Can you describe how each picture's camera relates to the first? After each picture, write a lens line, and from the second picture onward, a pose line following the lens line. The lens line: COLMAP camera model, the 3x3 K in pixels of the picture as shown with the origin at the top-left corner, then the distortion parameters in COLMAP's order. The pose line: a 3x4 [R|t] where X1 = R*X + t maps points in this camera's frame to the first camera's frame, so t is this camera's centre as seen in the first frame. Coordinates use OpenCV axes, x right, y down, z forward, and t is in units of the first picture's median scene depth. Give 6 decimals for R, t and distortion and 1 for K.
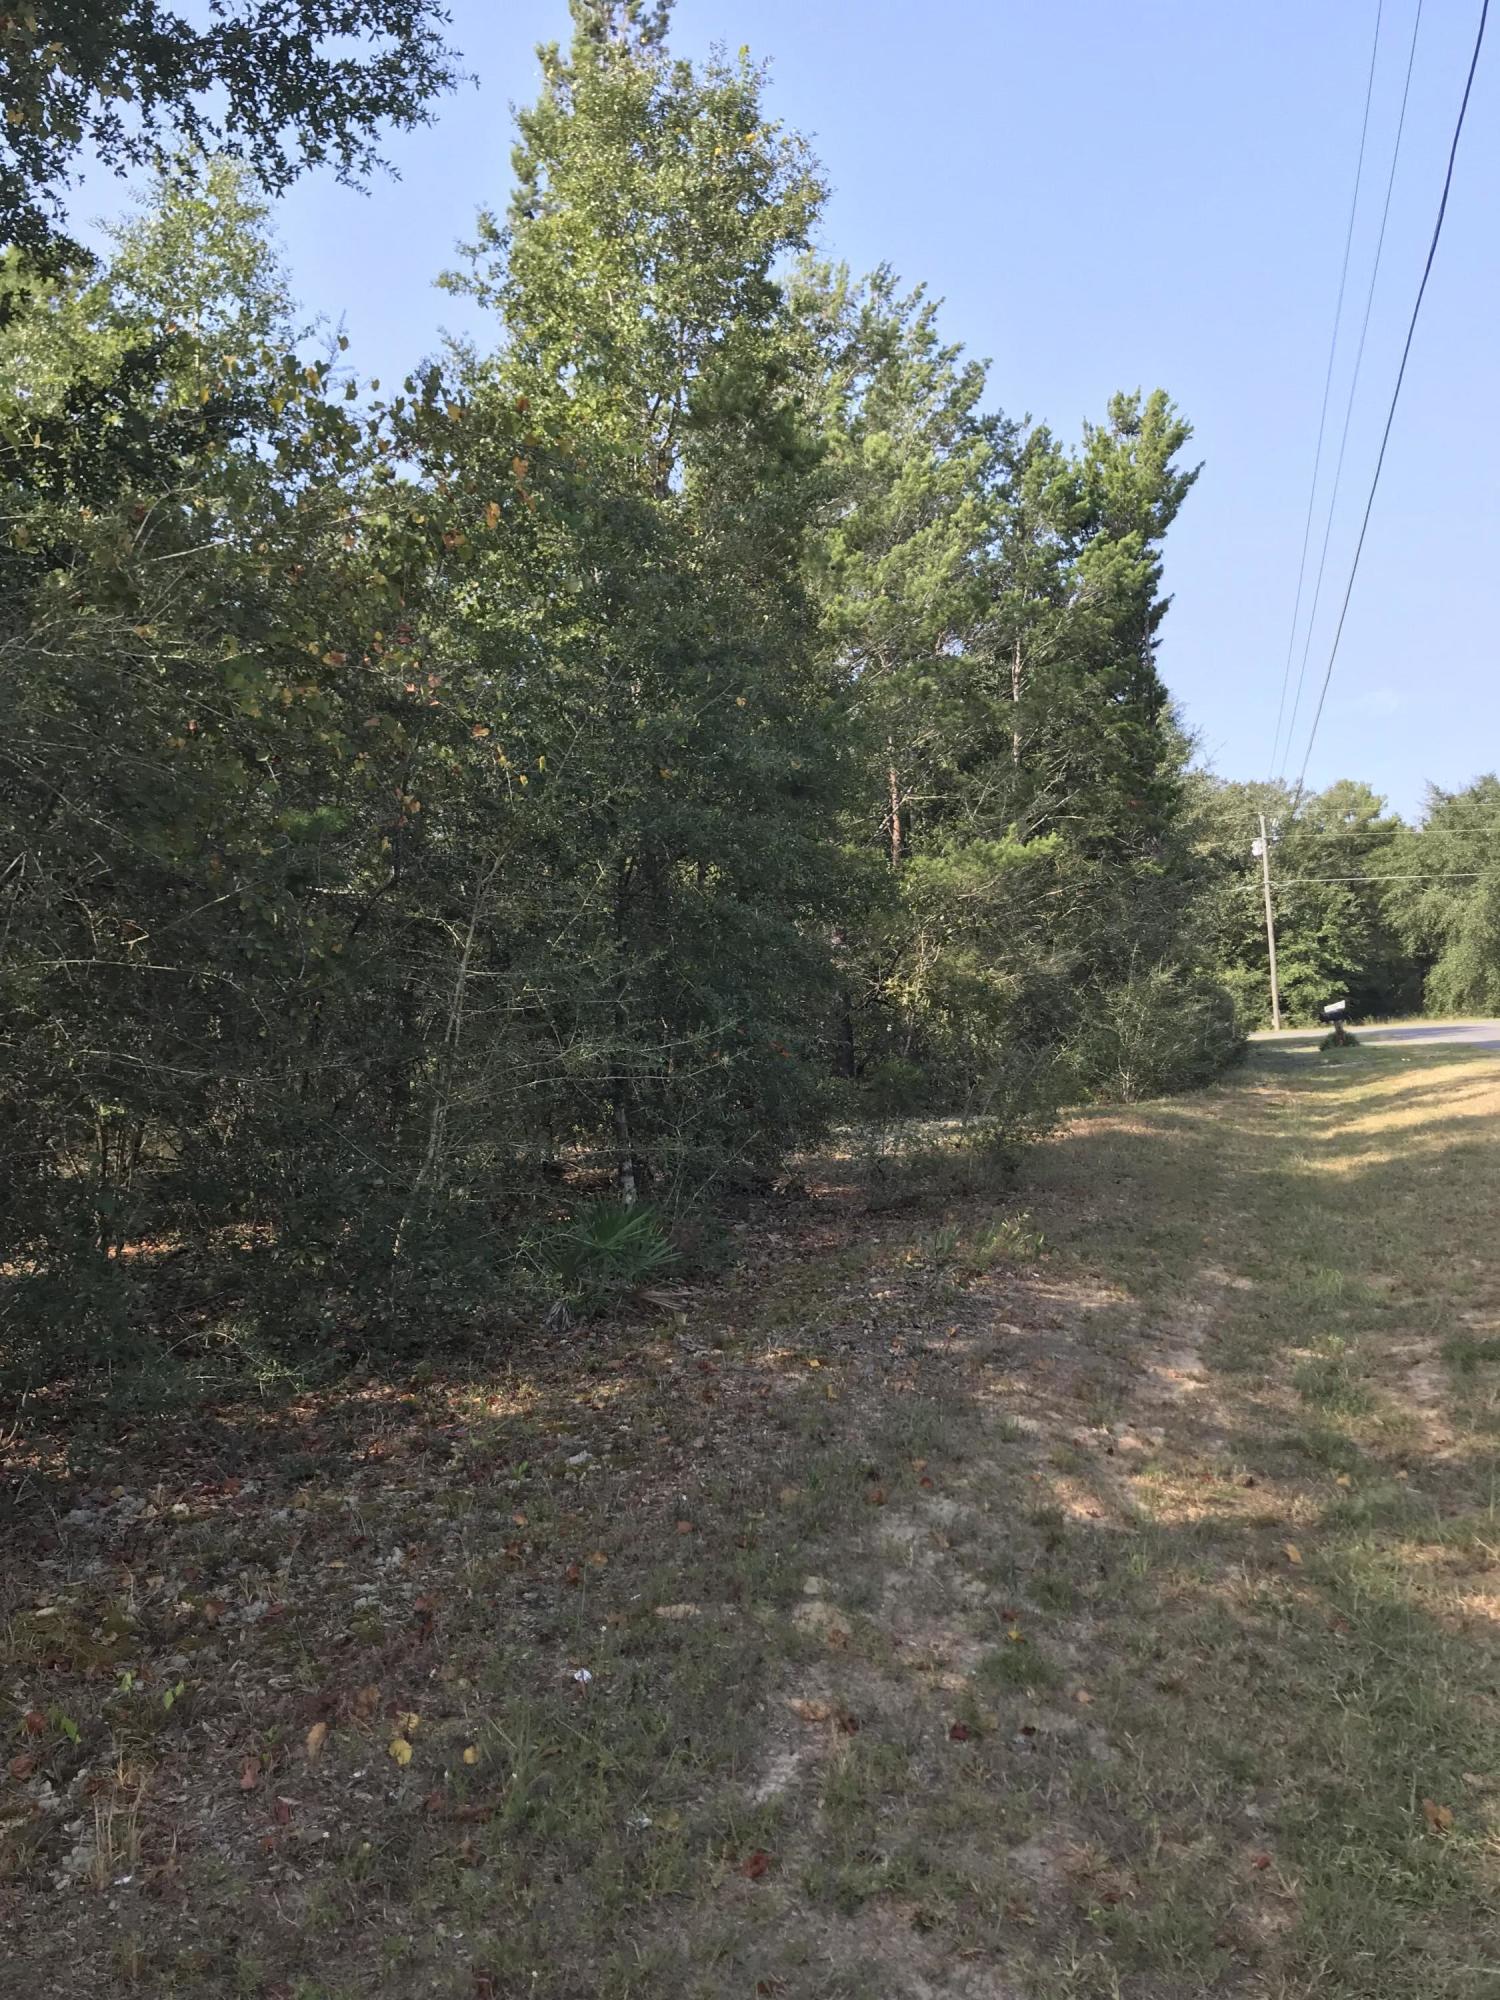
lens RADIAL K [[1654.3, 0, 759.5], [0, 1654.3, 1004.0], [0, 0, 1]] dist [0.005129, 0.012527]
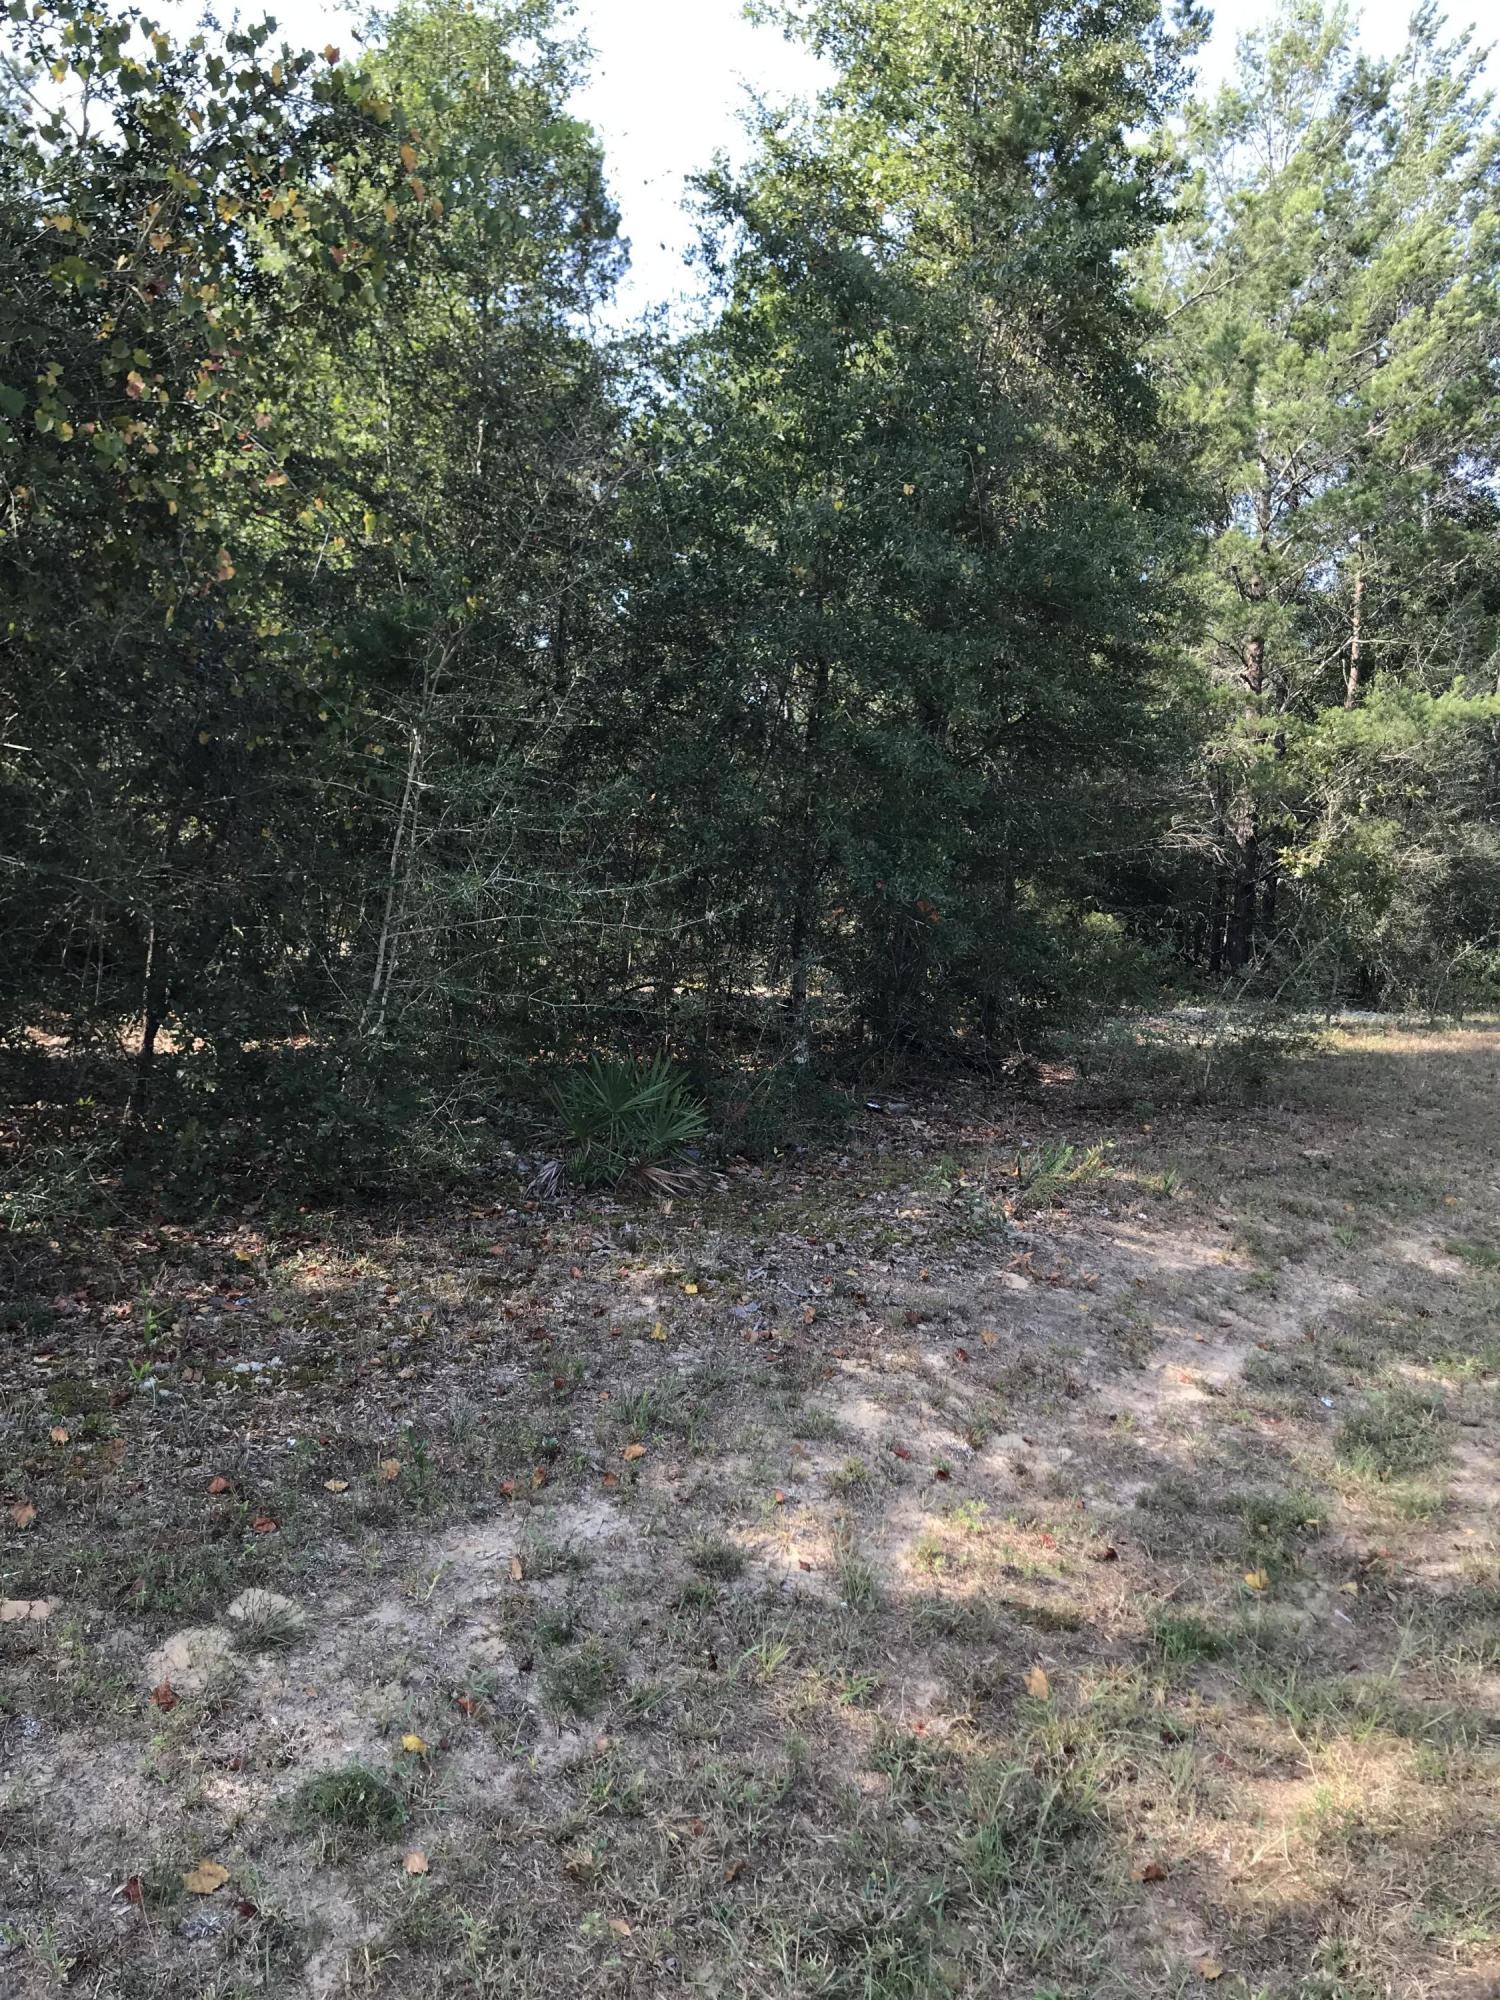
lens RADIAL K [[1657.5, 0, 750.0], [0, 1657.5, 1000.0], [0, 0, 1]] dist [0.011901, 0.013574]
pose [[0.949822, 0.105471, -0.294473, 0.214384], [-0.078878, 0.991775, 0.100801, -0.004246], [0.302683, -0.072515, 0.950329, 0.188499]]
